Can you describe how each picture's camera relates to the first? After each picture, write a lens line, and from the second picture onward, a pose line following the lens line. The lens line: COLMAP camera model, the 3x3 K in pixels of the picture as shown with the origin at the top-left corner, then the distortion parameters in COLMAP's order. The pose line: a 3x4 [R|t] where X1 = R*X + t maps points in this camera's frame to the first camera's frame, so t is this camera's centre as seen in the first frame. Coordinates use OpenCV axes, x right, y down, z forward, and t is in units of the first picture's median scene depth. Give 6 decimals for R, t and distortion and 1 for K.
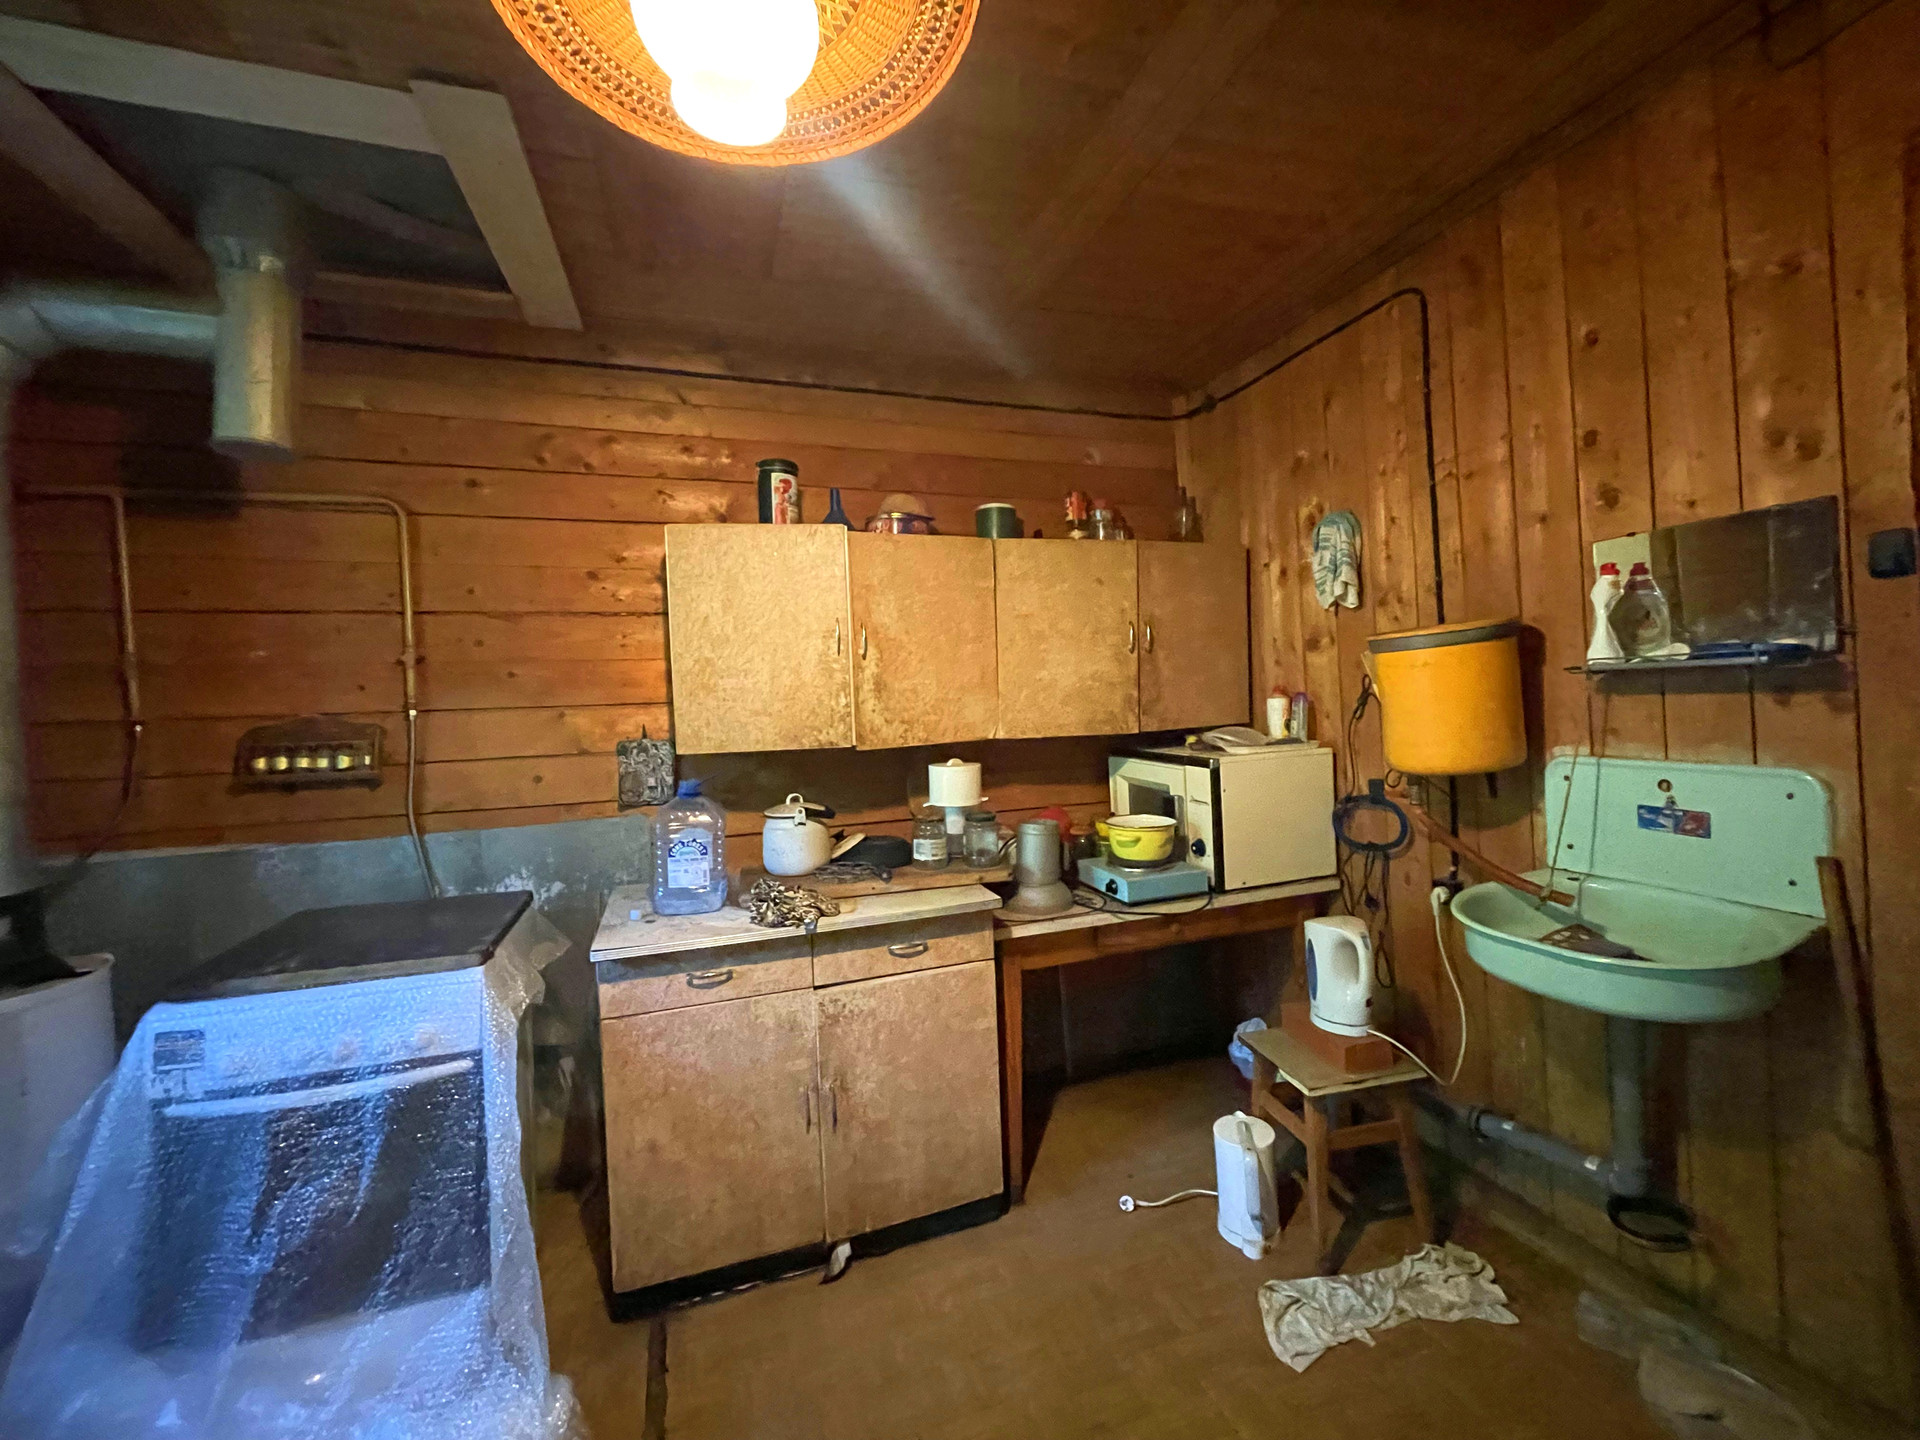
lens RADIAL K [[775.1, 0, 958.1], [0, 775.1, 707.5], [0, 0, 1]] dist [-0.002425, 0.000412]
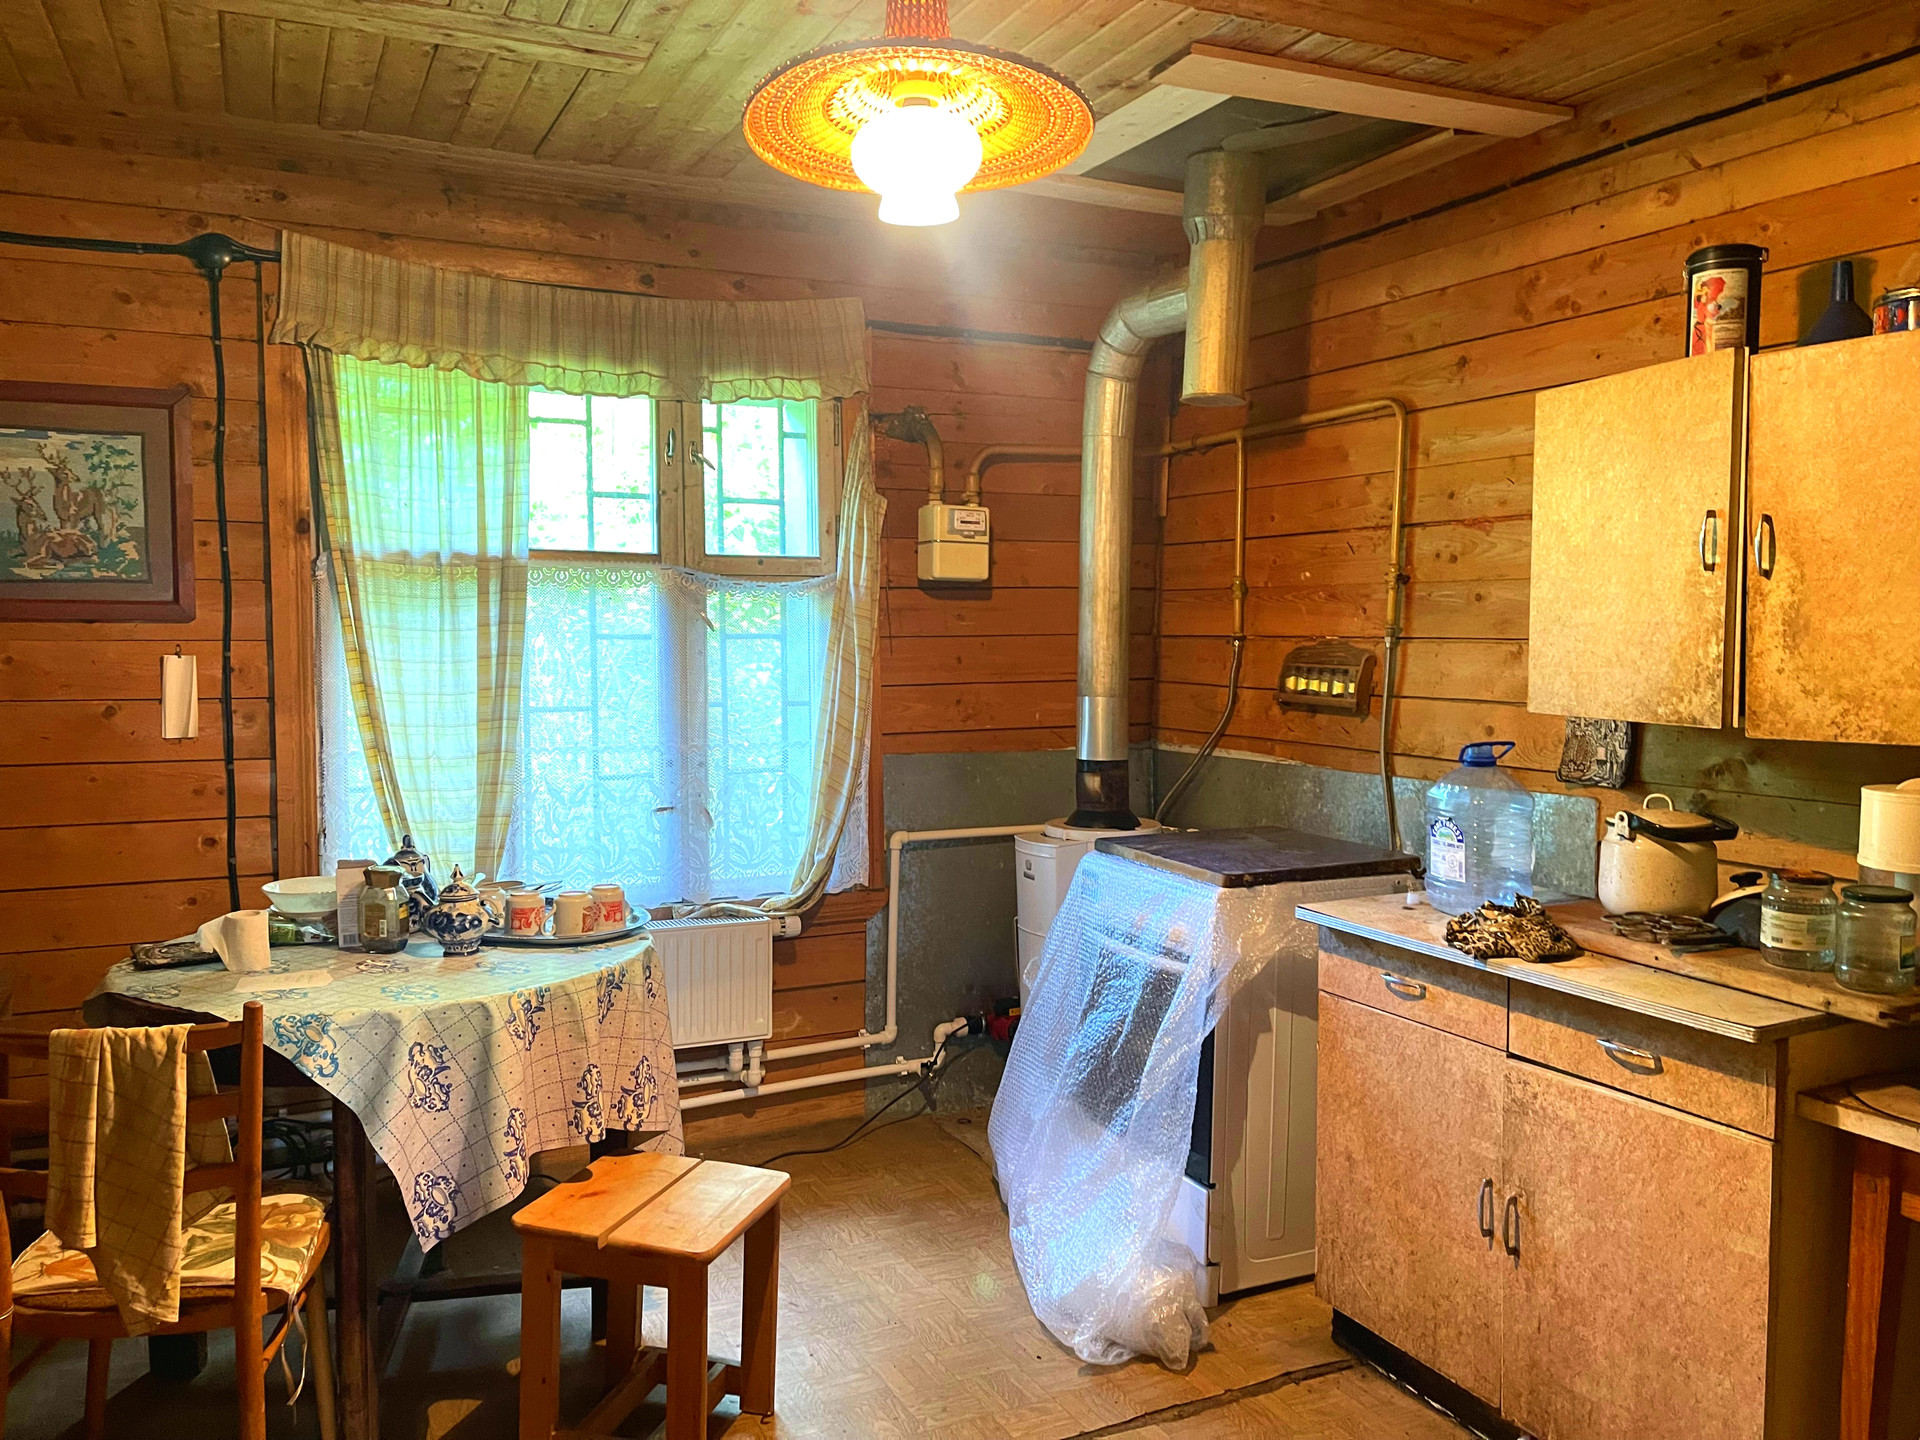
lens RADIAL K [[1445.1, 0, 954.6], [0, 1445.1, 720.8], [0, 0, 1]] dist [0.030678, -0.012230]
pose [[0.136632, 0.097934, -0.985769, 0.923069], [-0.030034, 0.995053, 0.094694, -0.045074], [0.990166, 0.016669, 0.138897, 0.283699]]
